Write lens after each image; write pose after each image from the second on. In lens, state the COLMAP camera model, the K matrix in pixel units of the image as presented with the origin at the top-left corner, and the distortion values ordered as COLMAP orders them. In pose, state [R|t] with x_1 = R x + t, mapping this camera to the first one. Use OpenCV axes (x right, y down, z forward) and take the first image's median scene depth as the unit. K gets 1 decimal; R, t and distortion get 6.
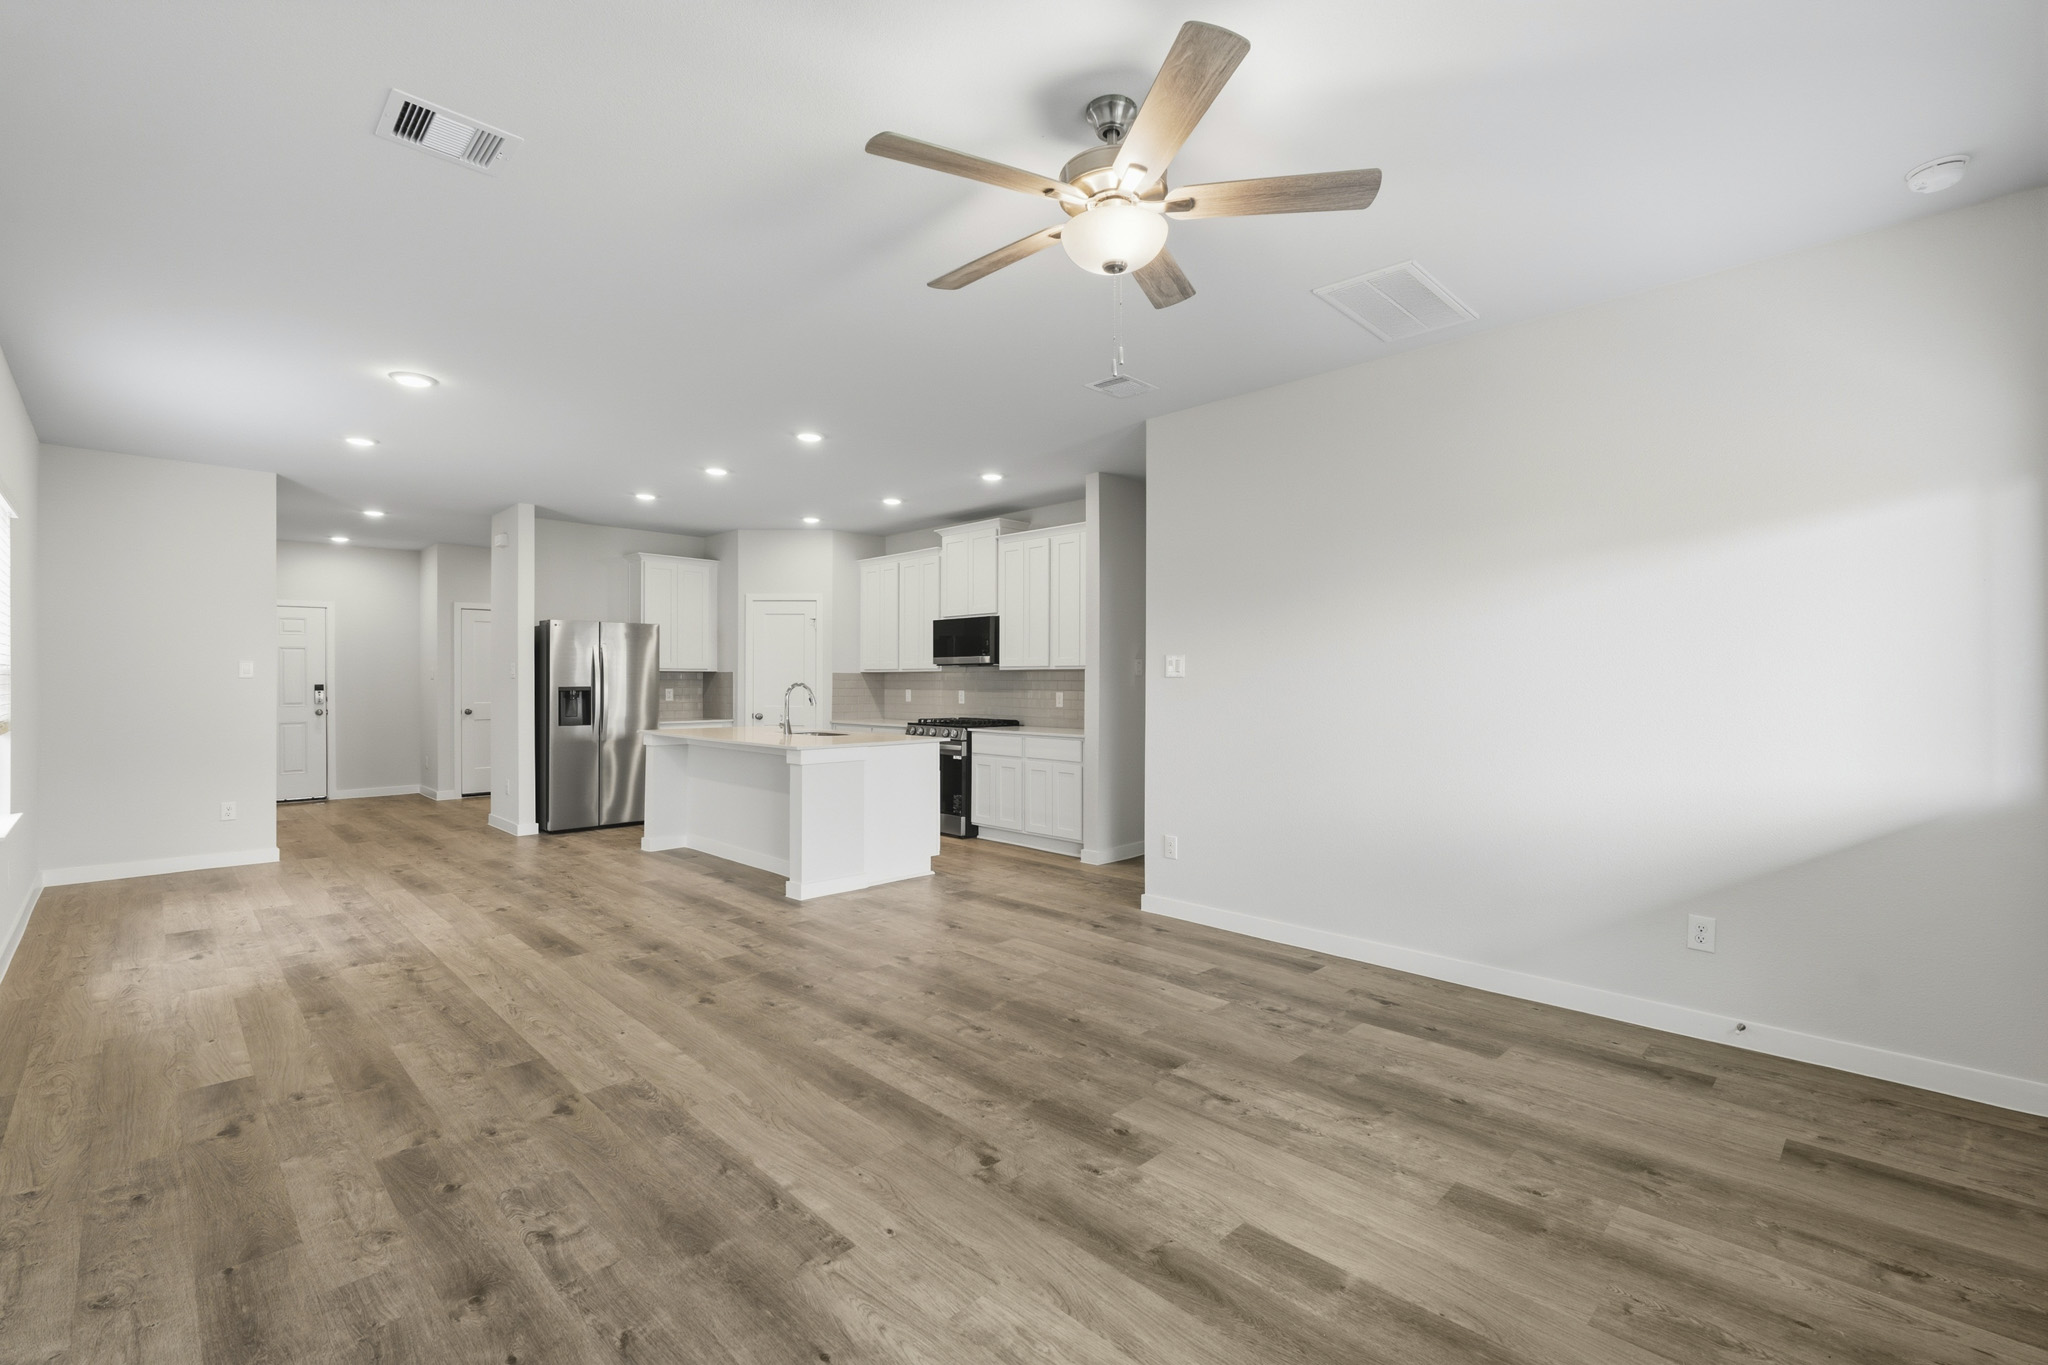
lens RADIAL K [[900.8, 0, 1017.4], [0, 900.8, 671.3], [0, 0, 1]] dist [0.003229, -0.000818]
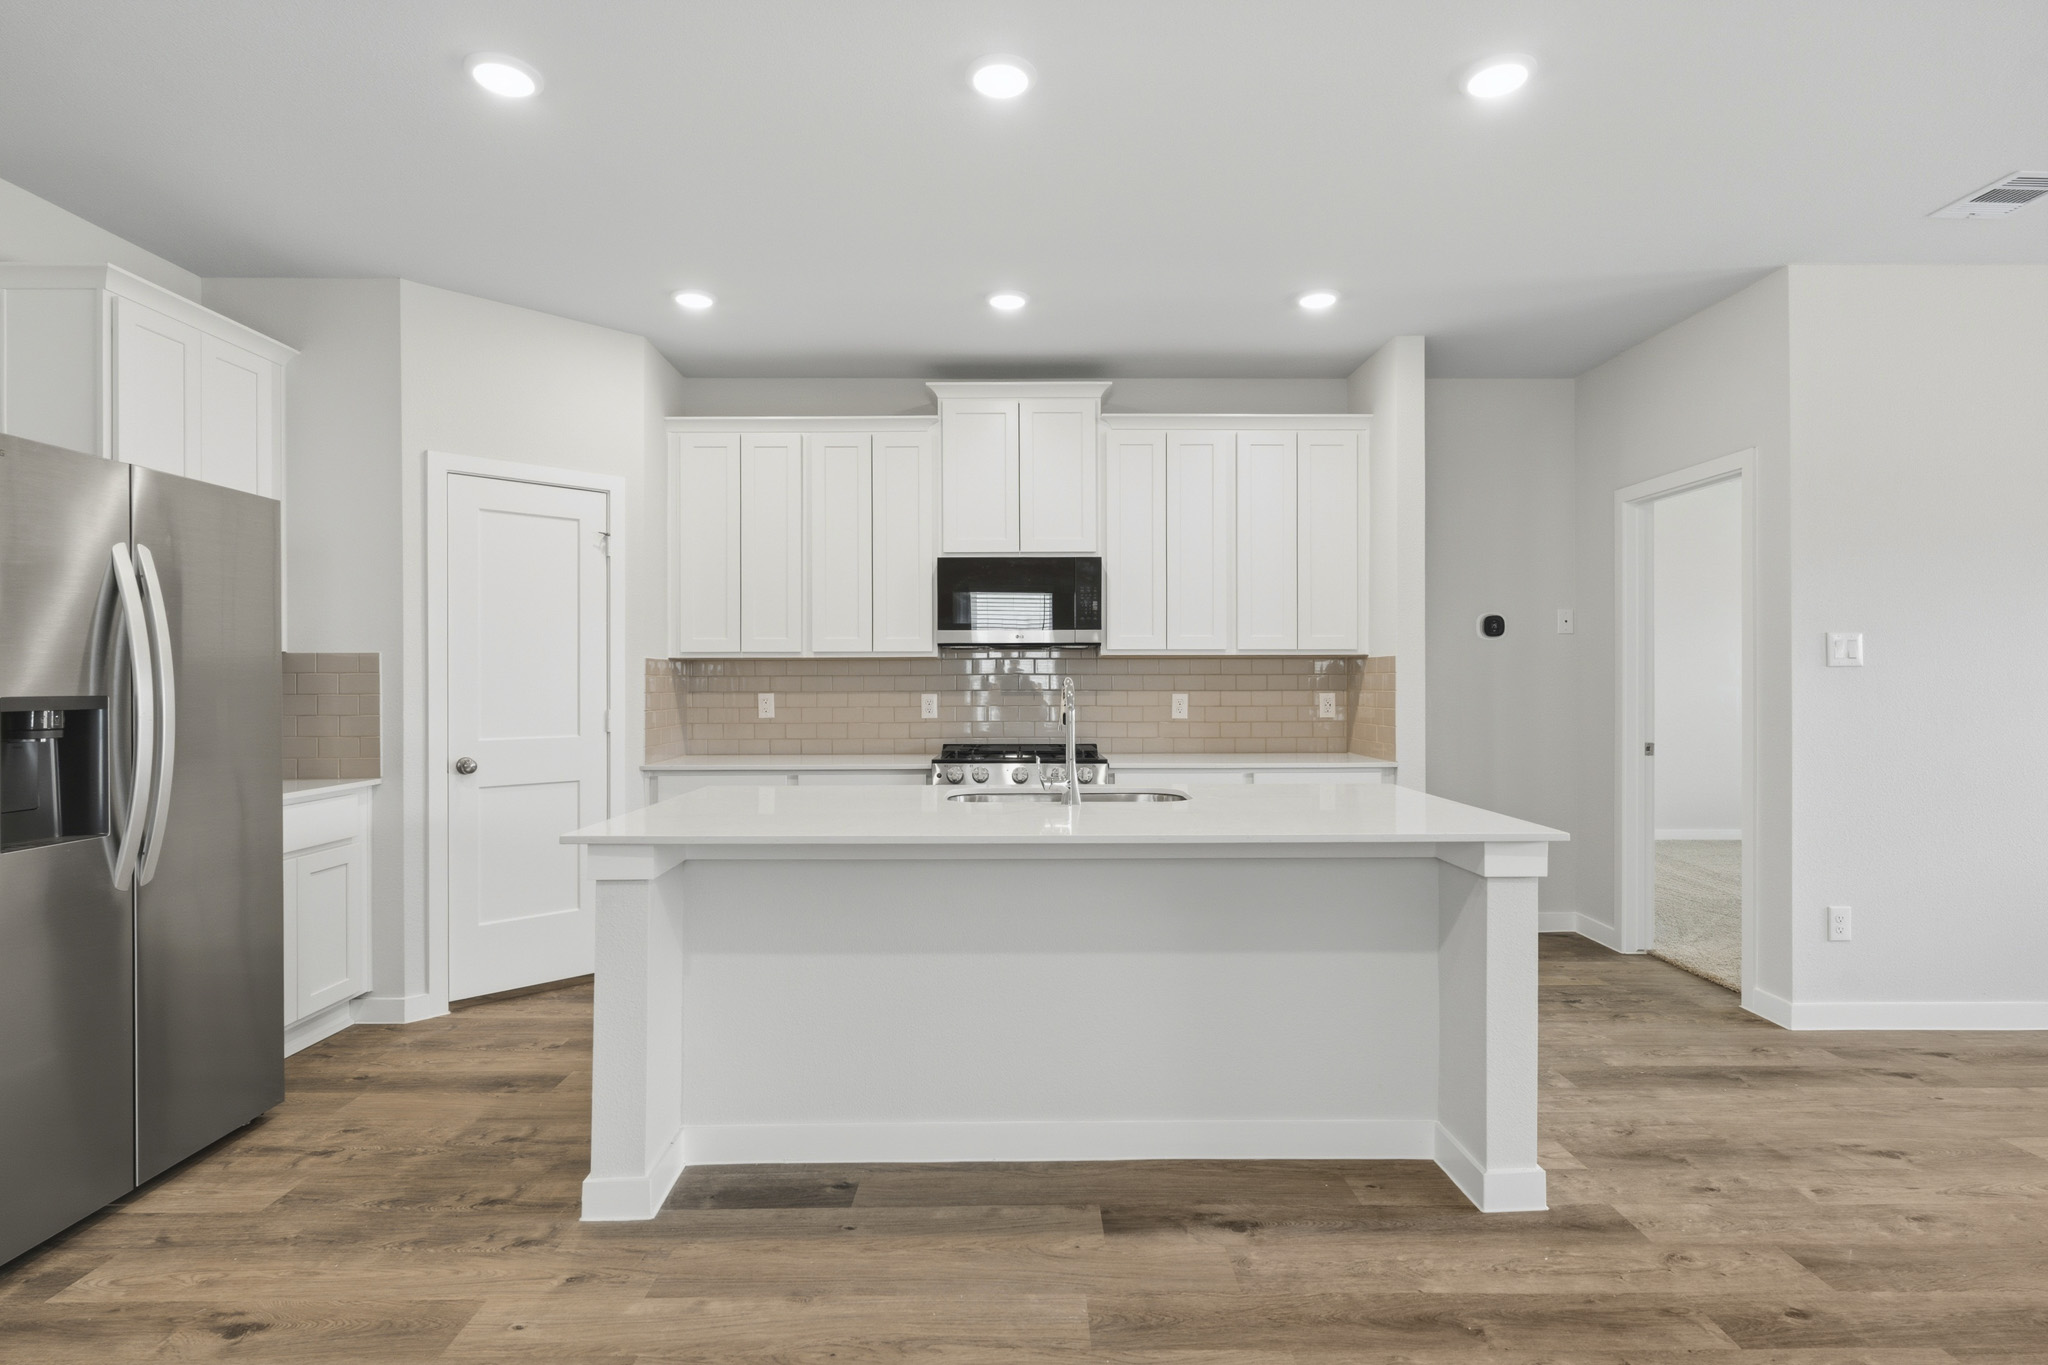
lens RADIAL K [[1038.0, 0, 1015.9], [0, 1038.0, 674.9], [0, 0, 1]] dist [-0.001945, 0.000849]
pose [[0.696715, 0.001467, 0.717347, -0.535178], [-0.003898, 0.999991, 0.001741, 0.010004], [-0.717338, -0.004009, 0.696714, 0.611373]]
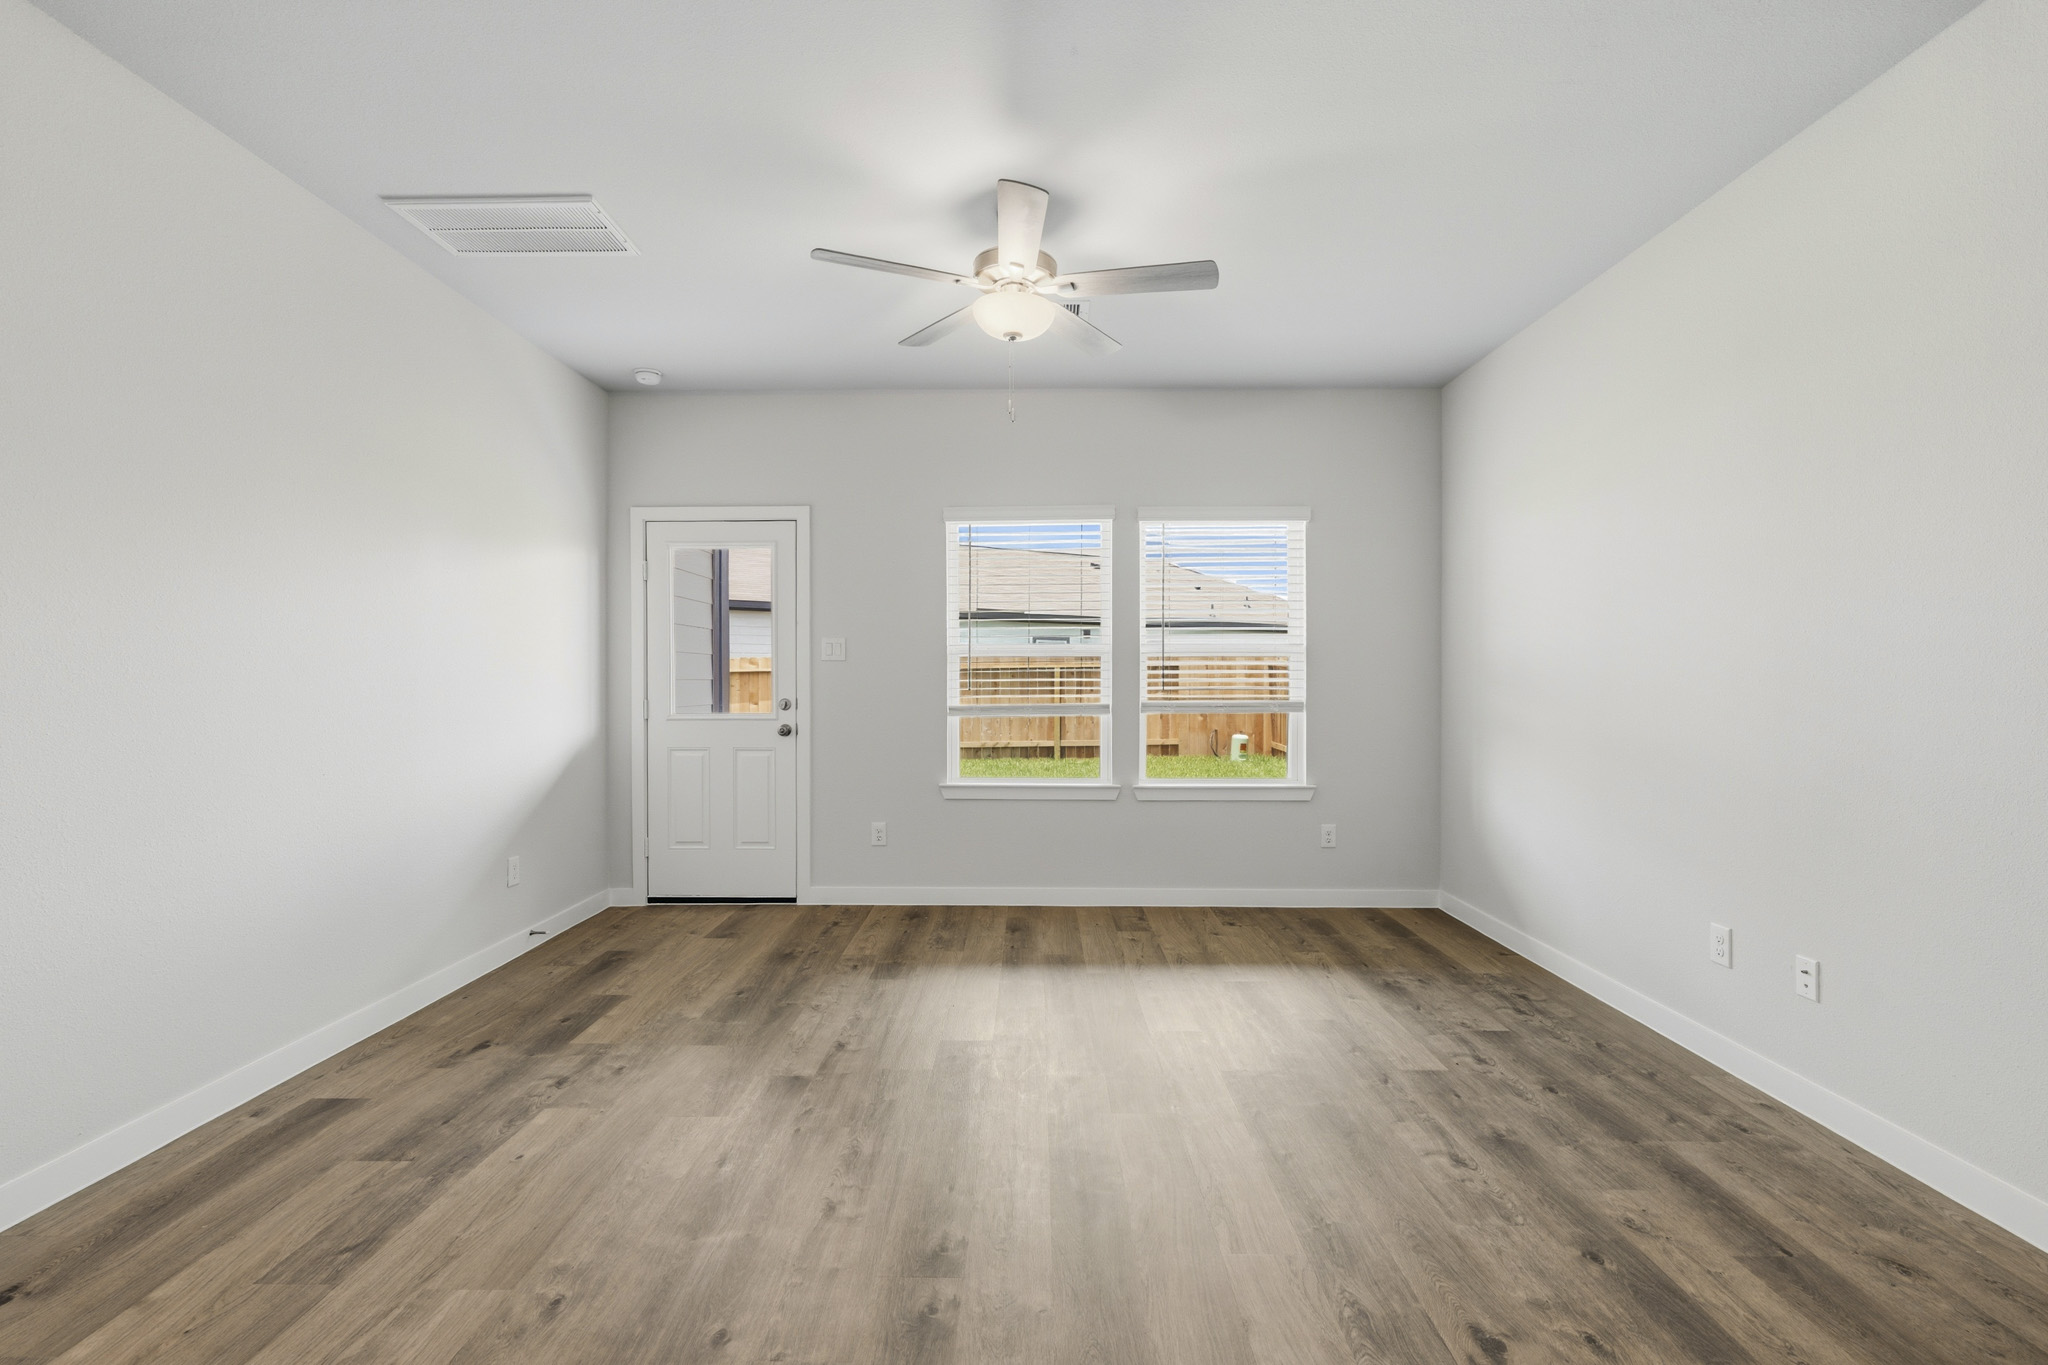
lens RADIAL K [[900.8, 0, 1027.4], [0, 900.8, 695.5], [0, 0, 1]] dist [0.003229, -0.000818]
pose [[-0.709342, -0.012274, 0.704758, -0.264087], [-0.010322, 0.999922, 0.007025, 0.016866], [-0.704789, -0.002291, -0.709413, 0.618599]]
